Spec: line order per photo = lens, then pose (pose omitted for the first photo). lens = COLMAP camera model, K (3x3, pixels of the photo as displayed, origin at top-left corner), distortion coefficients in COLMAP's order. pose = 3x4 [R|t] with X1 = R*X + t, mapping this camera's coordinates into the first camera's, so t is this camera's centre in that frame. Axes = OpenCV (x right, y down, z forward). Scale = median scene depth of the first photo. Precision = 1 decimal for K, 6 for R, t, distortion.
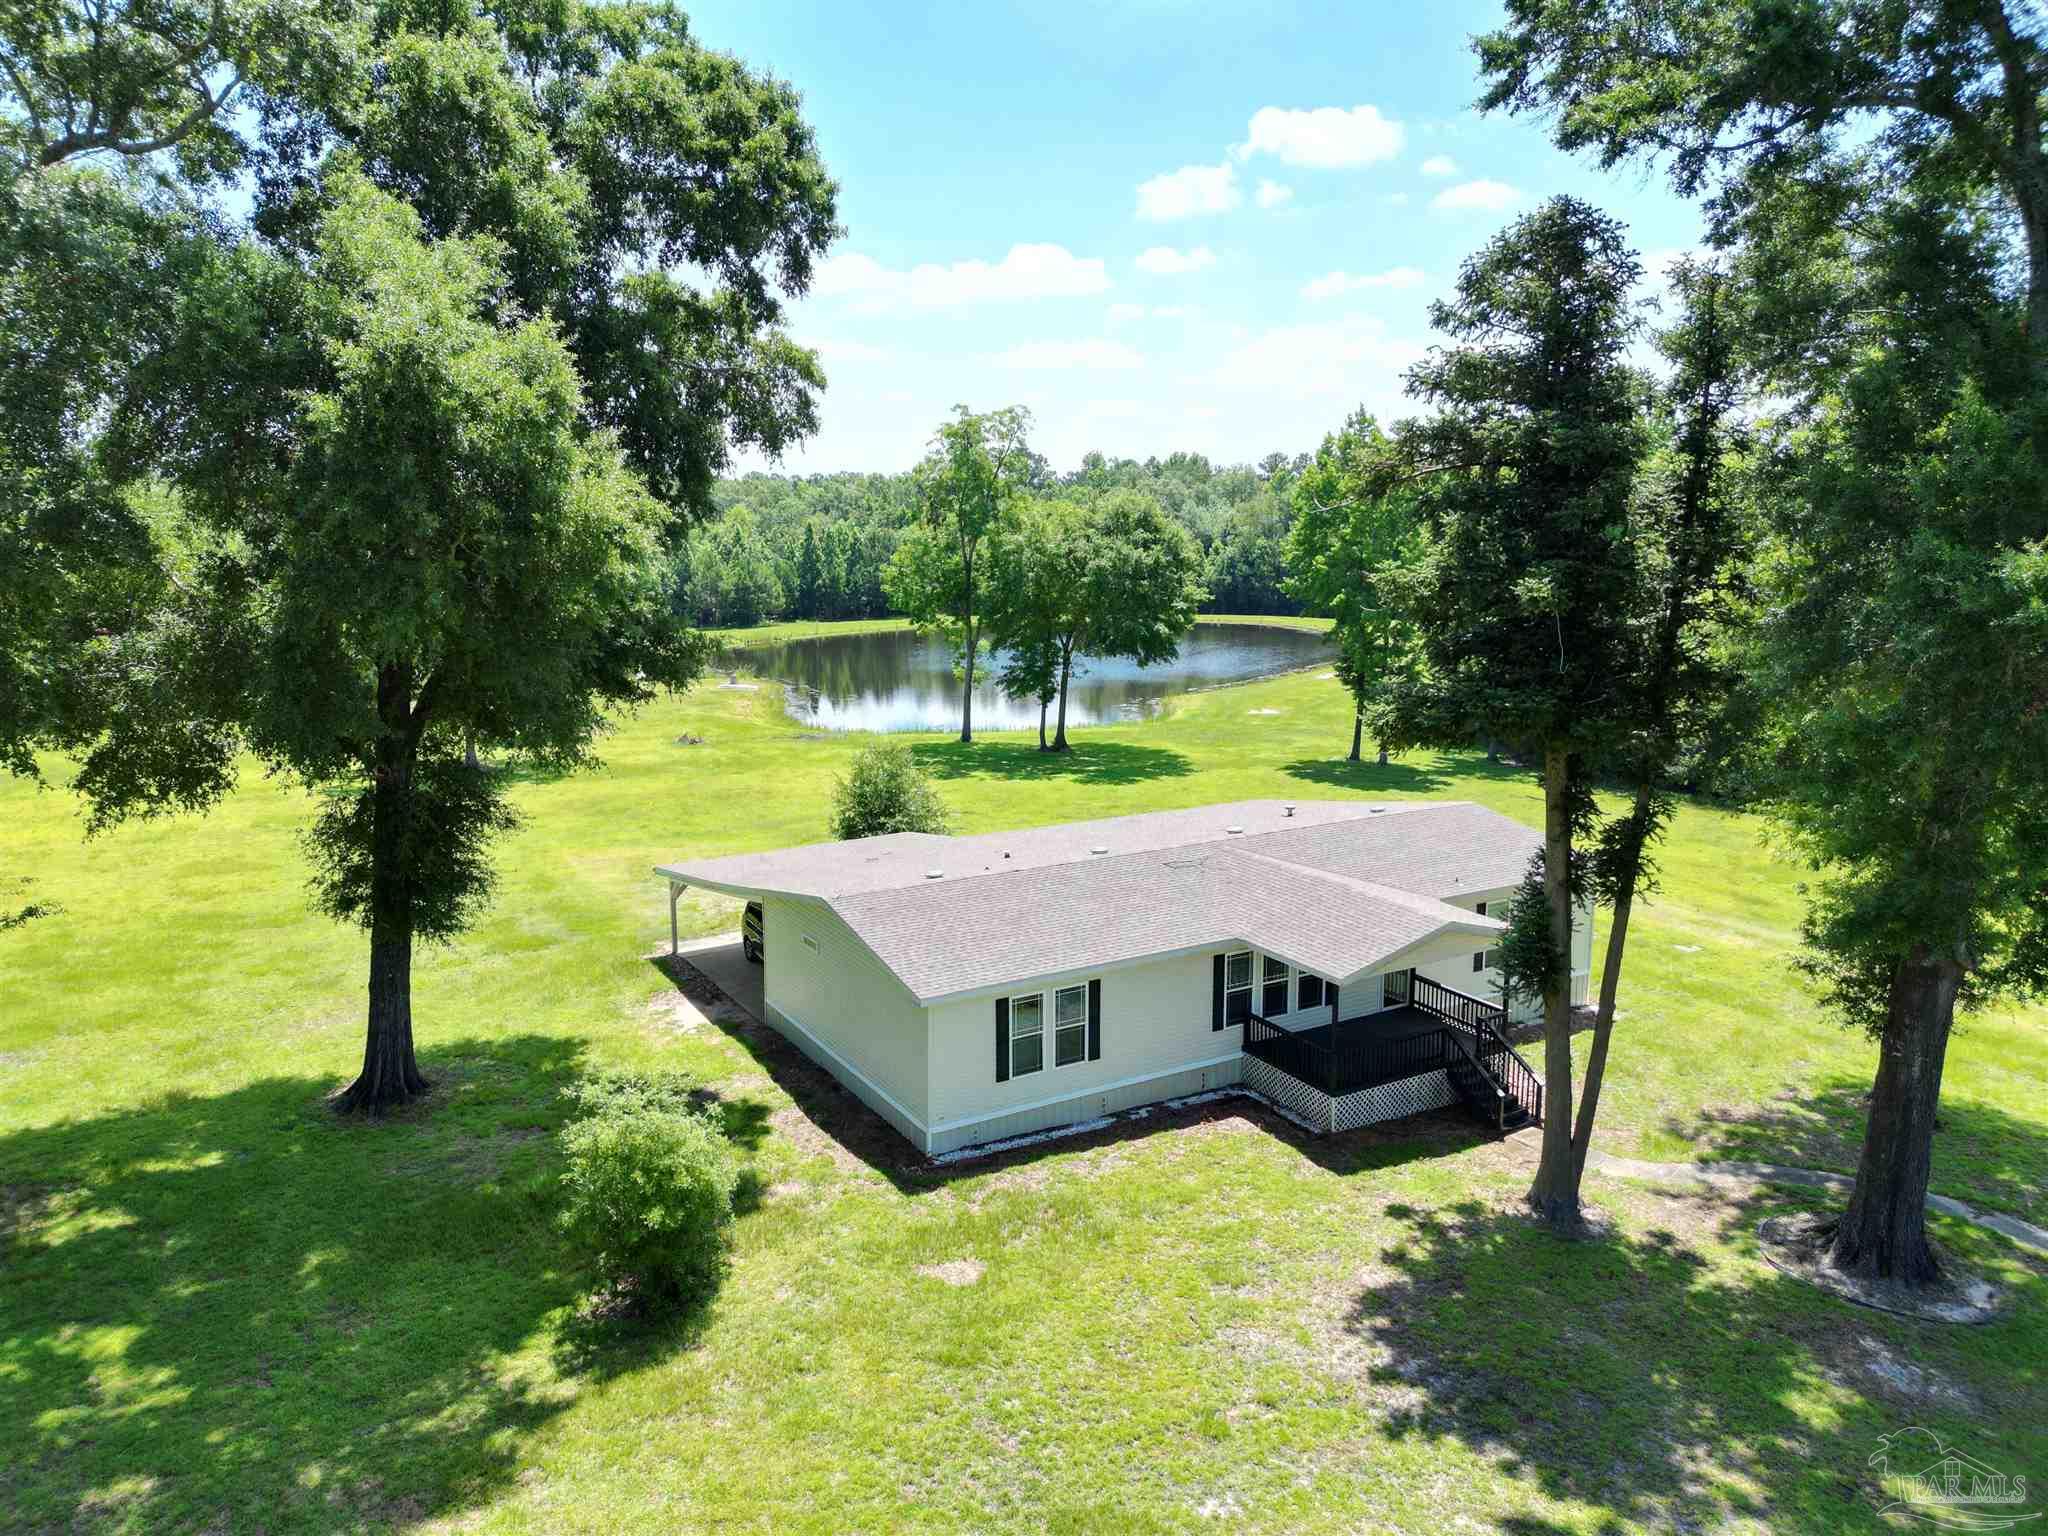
lens RADIAL K [[1353.9, 0, 1024.0], [0, 1353.9, 768.0], [0, 0, 1]] dist [0.039471, -0.023608]
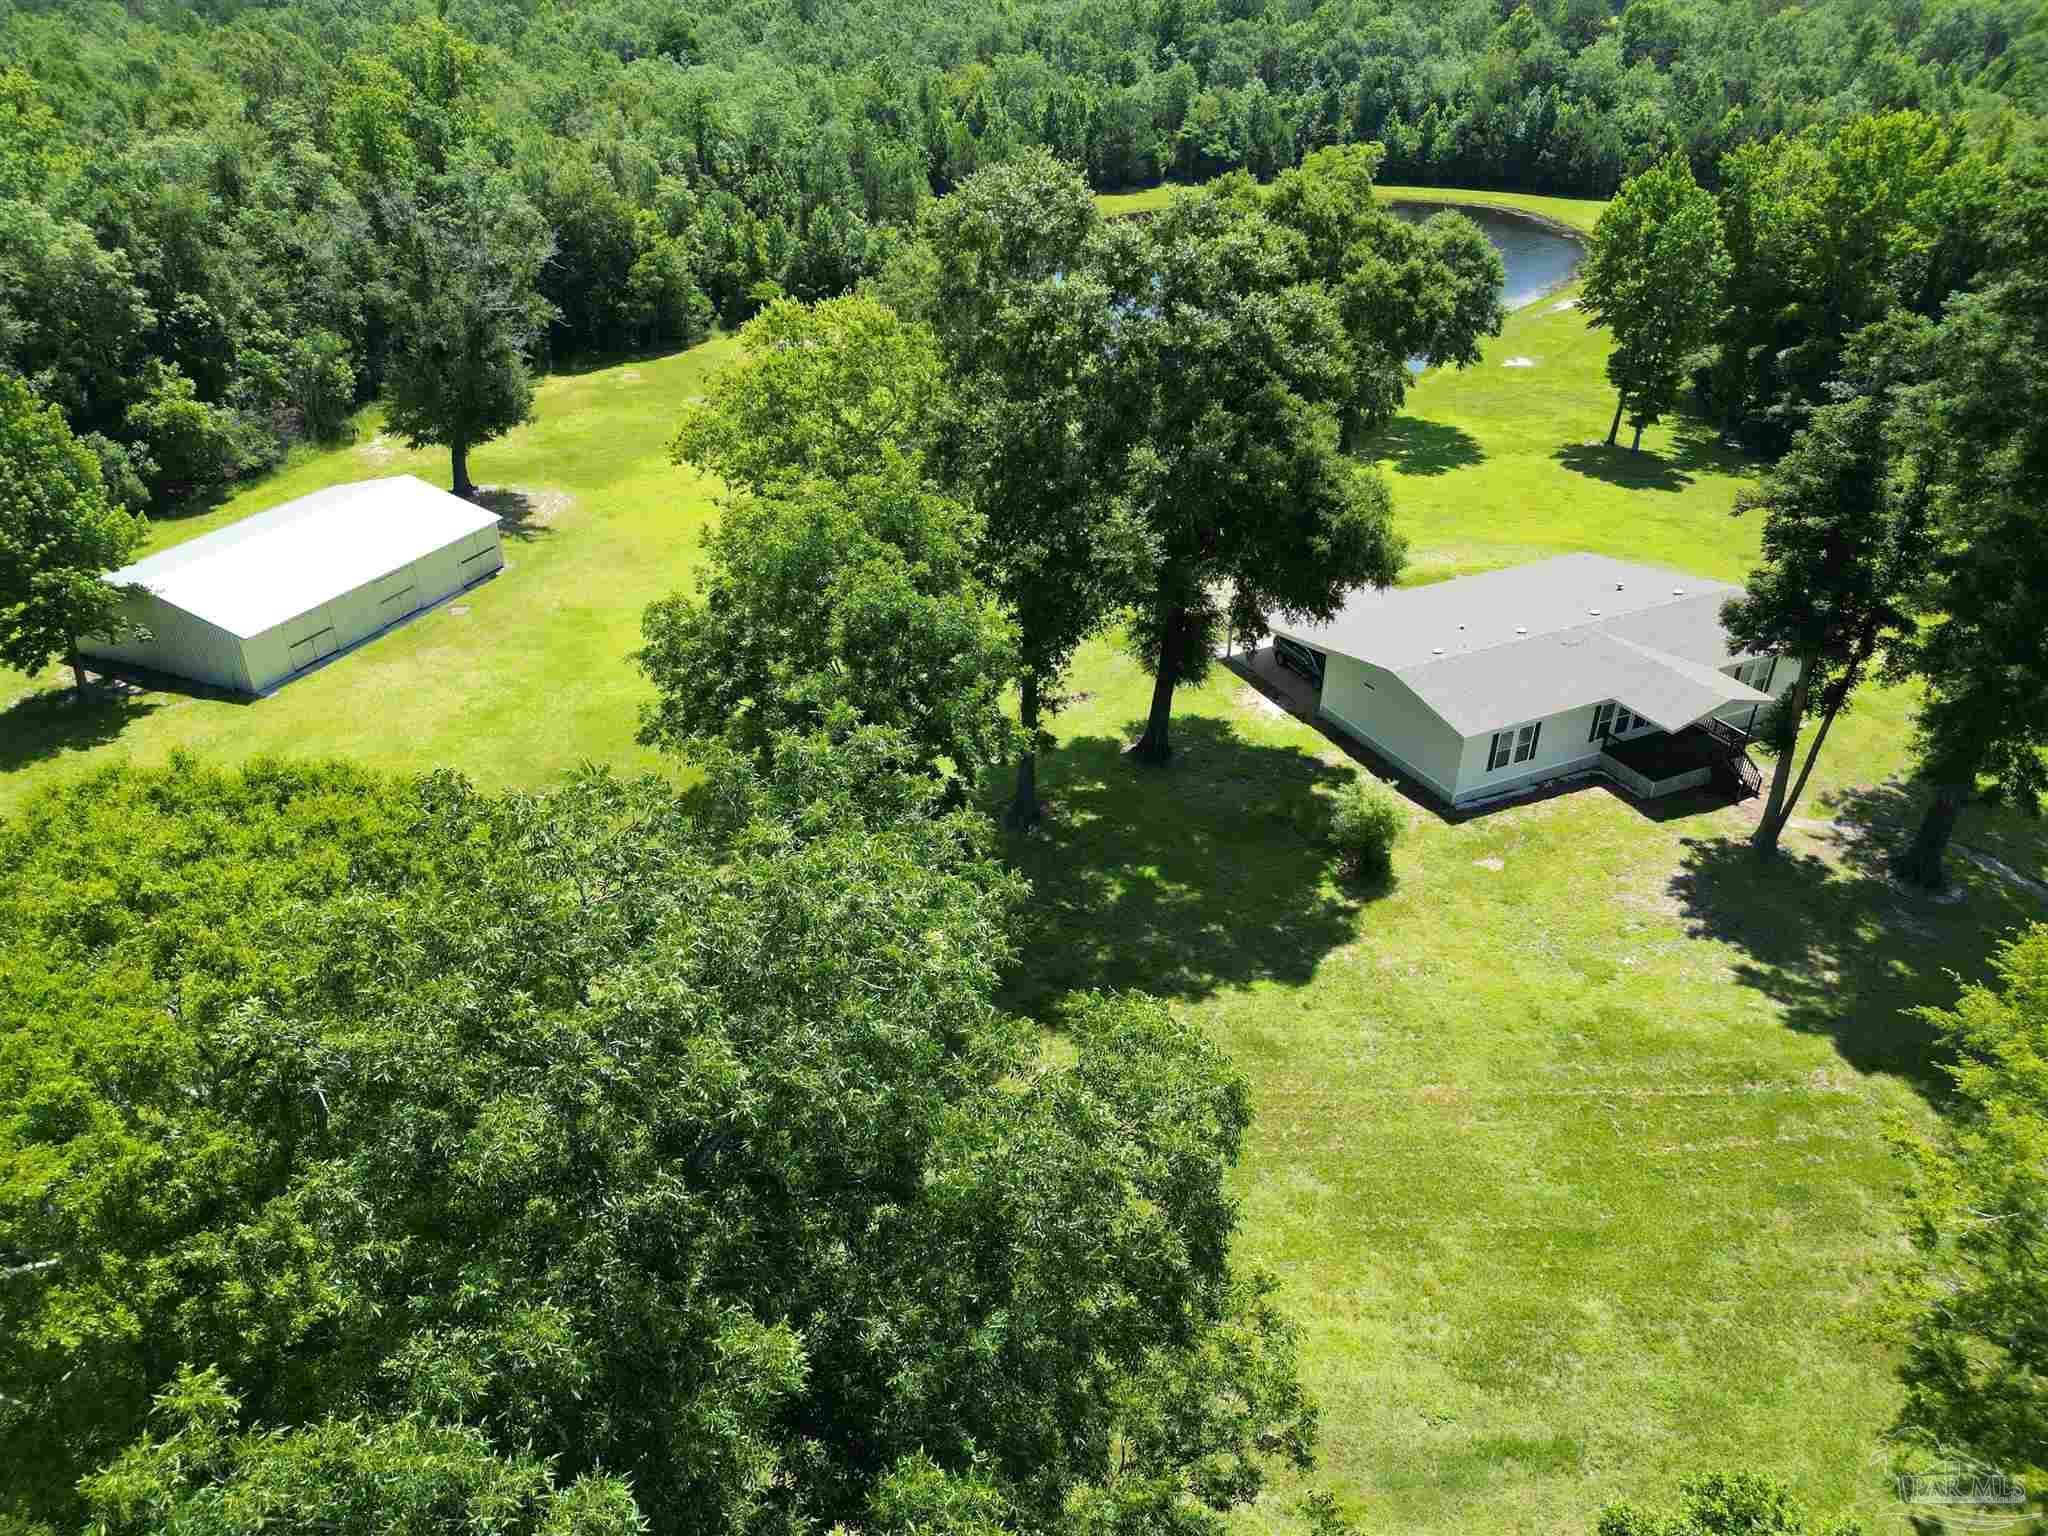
lens RADIAL K [[1353.9, 0, 1024.0], [0, 1353.9, 768.0], [0, 0, 1]] dist [0.039471, -0.023608]
pose [[0.996888, 0.036757, -0.069744, -0.595175], [-0.009027, 0.932063, 0.362184, -0.530121], [0.078318, -0.360427, 0.929494, -0.999621]]
